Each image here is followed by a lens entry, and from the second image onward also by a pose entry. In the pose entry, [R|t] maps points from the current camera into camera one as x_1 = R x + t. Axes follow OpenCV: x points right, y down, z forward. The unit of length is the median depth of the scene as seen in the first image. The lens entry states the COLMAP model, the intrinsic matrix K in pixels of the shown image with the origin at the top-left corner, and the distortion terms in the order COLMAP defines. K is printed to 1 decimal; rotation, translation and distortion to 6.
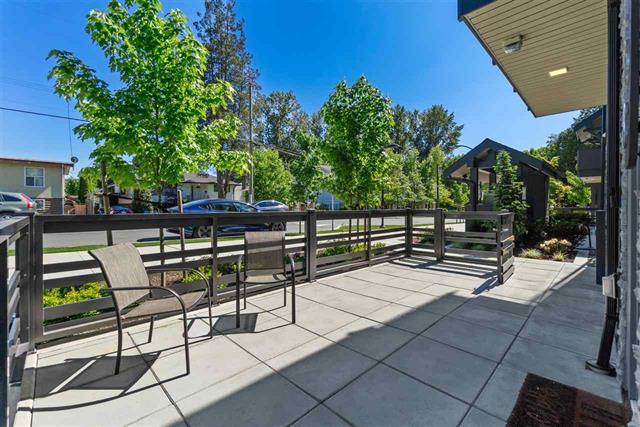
lens RADIAL K [[276.6, 0, 316.2], [0, 276.6, 209.2], [0, 0, 1]] dist [-0.002113, -0.000602]
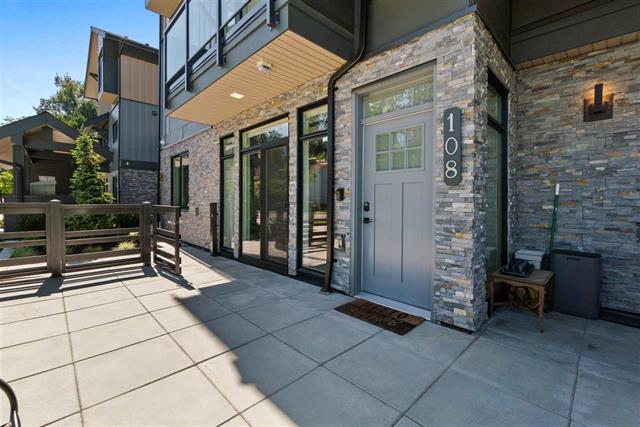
lens RADIAL K [[276.6, 0, 316.2], [0, 276.6, 209.2], [0, 0, 1]] dist [-0.002113, -0.000602]
pose [[0.002949, -0.029101, 0.999572, -0.518684], [0.000684, 0.999576, 0.029099, -0.003587], [-0.999995, 0.000598, 0.002968, 0.757357]]
